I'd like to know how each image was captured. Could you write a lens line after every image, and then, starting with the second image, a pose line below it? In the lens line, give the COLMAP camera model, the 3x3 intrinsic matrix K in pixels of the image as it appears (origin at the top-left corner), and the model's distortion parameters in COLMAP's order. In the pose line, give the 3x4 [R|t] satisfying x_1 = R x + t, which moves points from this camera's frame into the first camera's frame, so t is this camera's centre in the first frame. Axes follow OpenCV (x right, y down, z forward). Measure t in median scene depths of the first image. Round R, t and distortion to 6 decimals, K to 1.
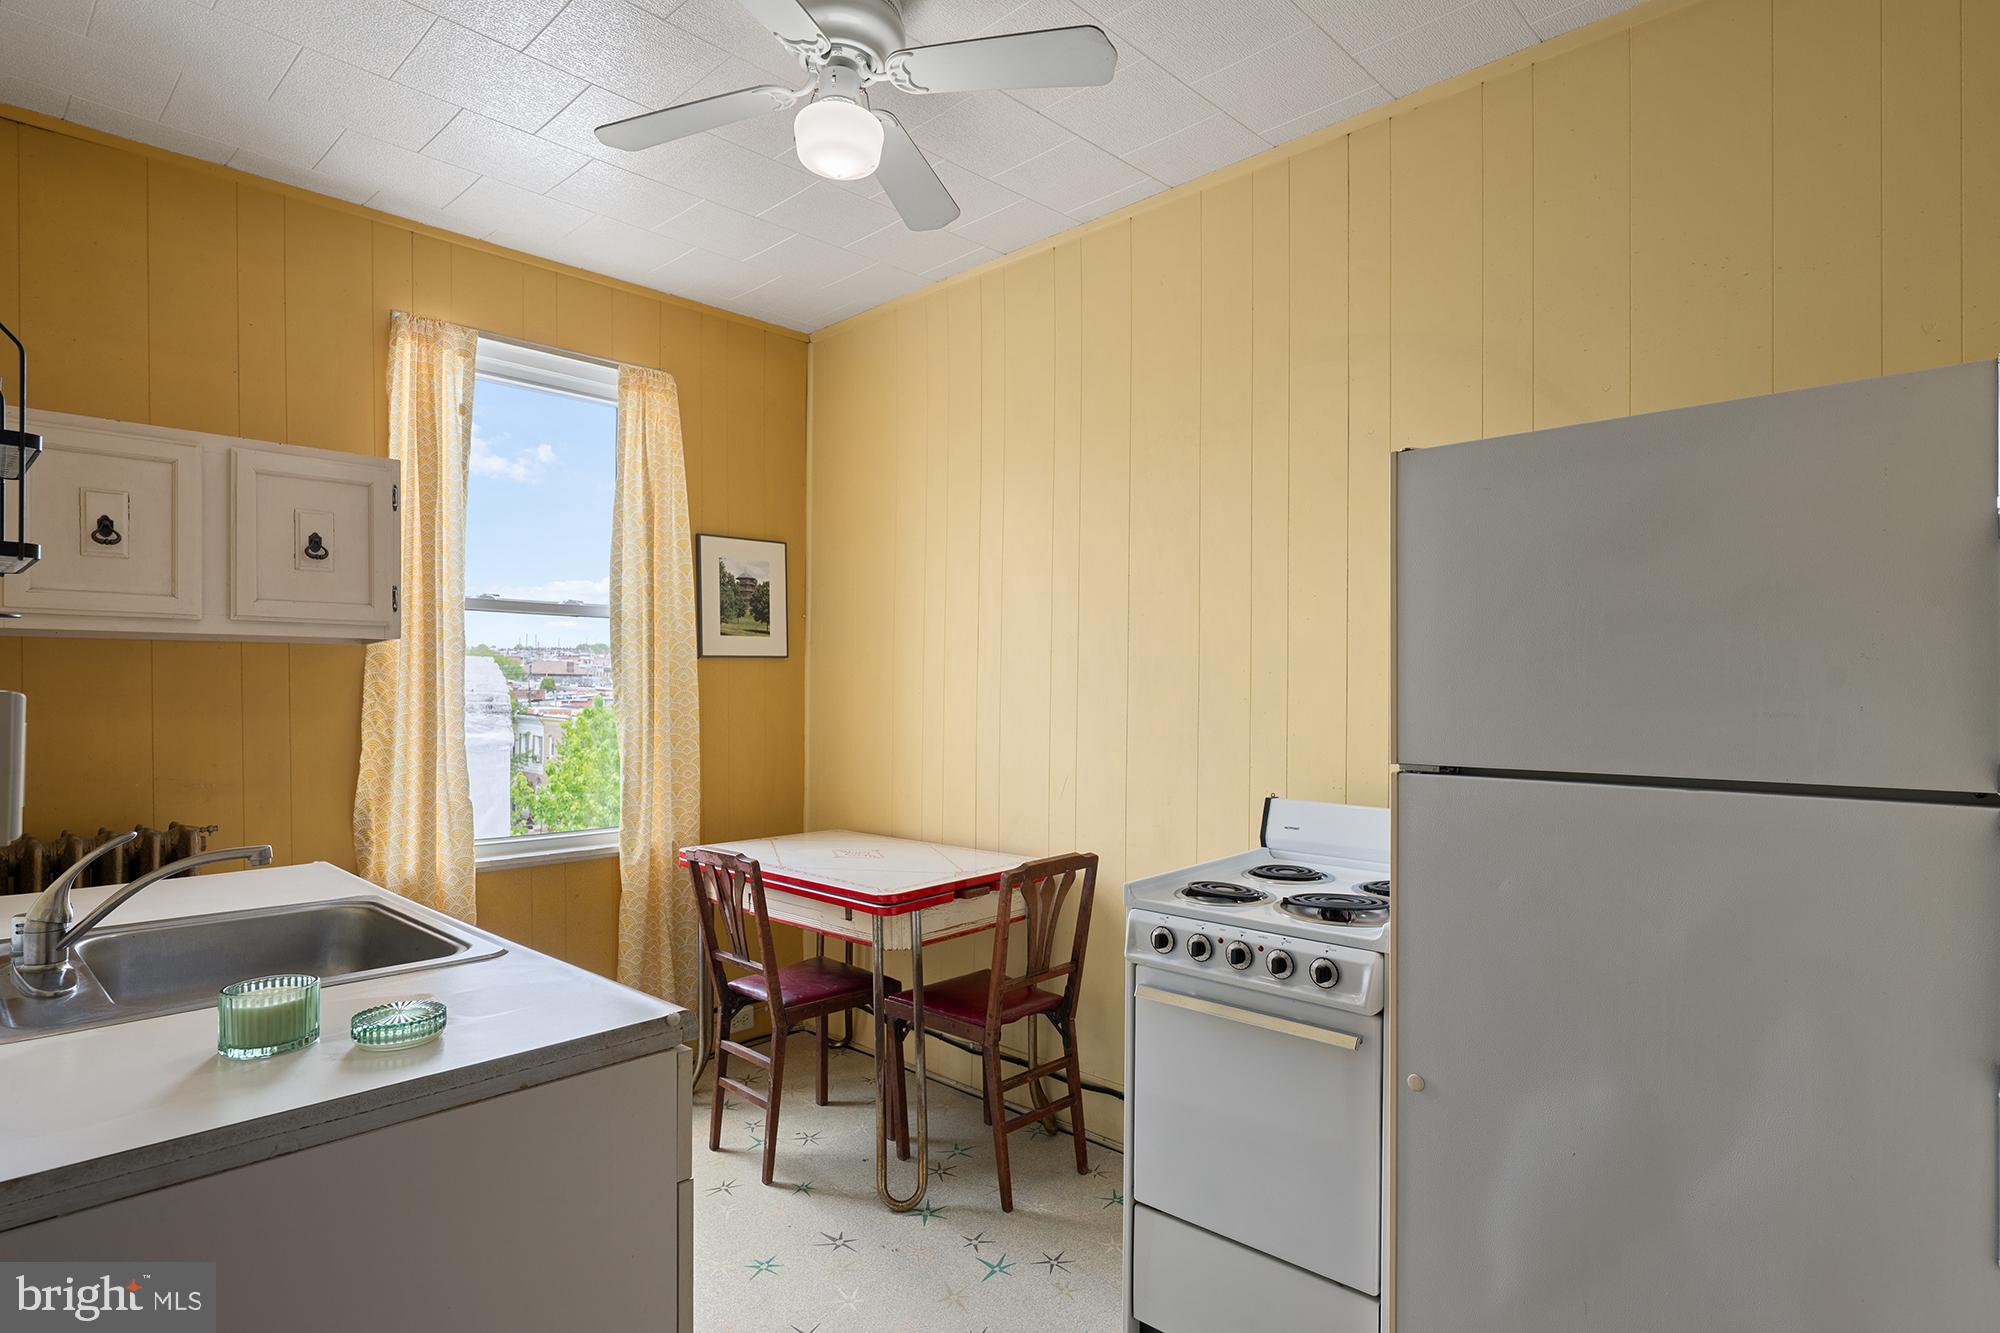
lens RADIAL K [[1028.4, 0, 999.7], [0, 1028.4, 654.1], [0, 0, 1]] dist [-0.002581, -0.000469]
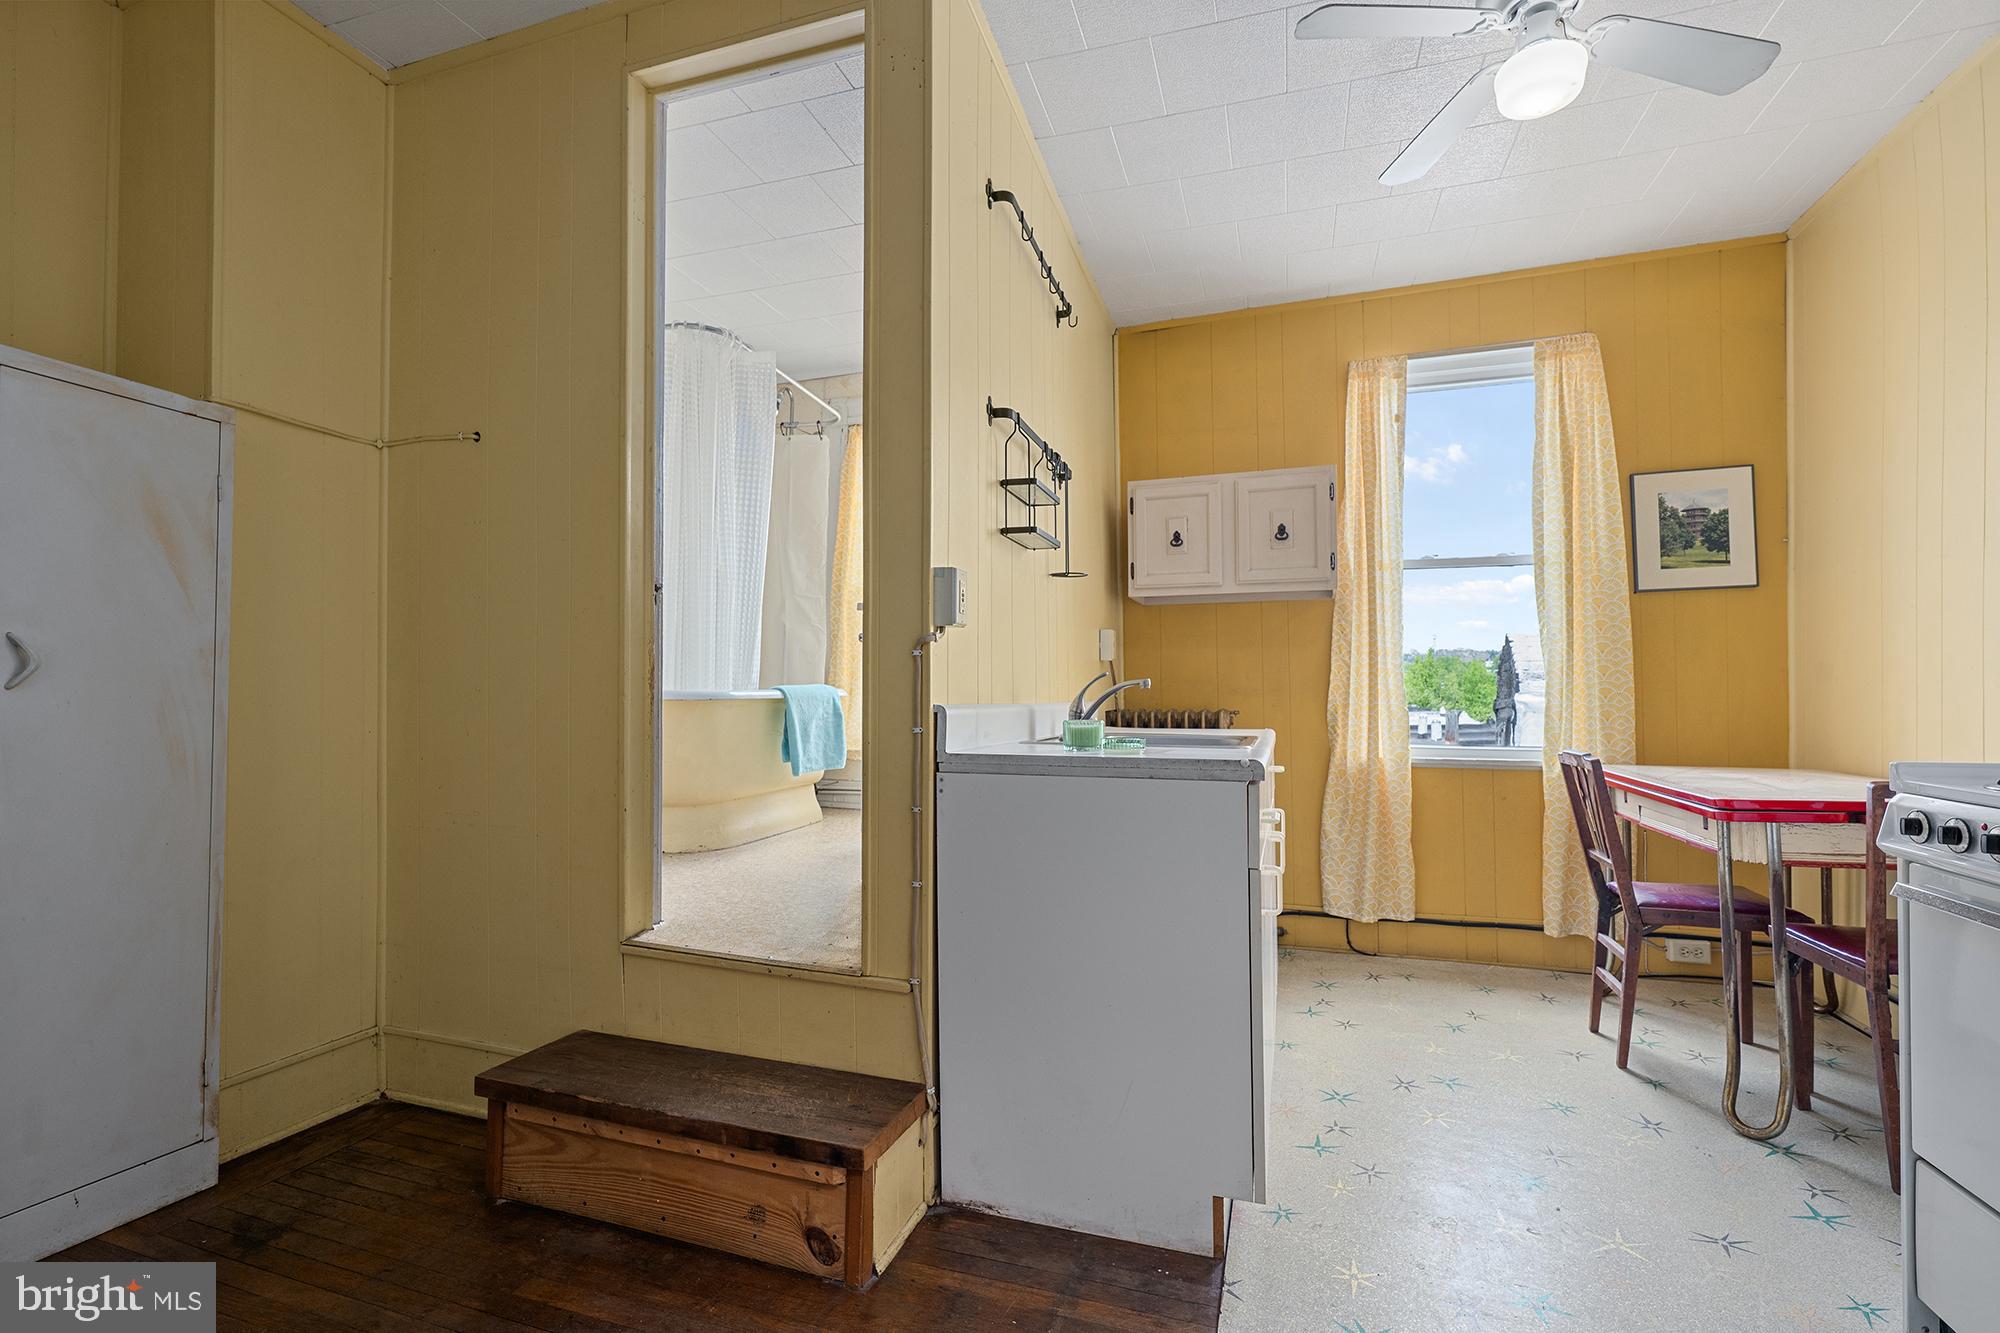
lens RADIAL K [[926.7, 0, 1010.4], [0, 926.7, 659.3], [0, 0, 1]] dist [0.000658, -0.000510]
pose [[0.425504, -0.042544, -0.903956, 0.313686], [0.031135, 0.998991, -0.032361, 0.090527], [0.904421, -0.014375, 0.426399, 0.032036]]
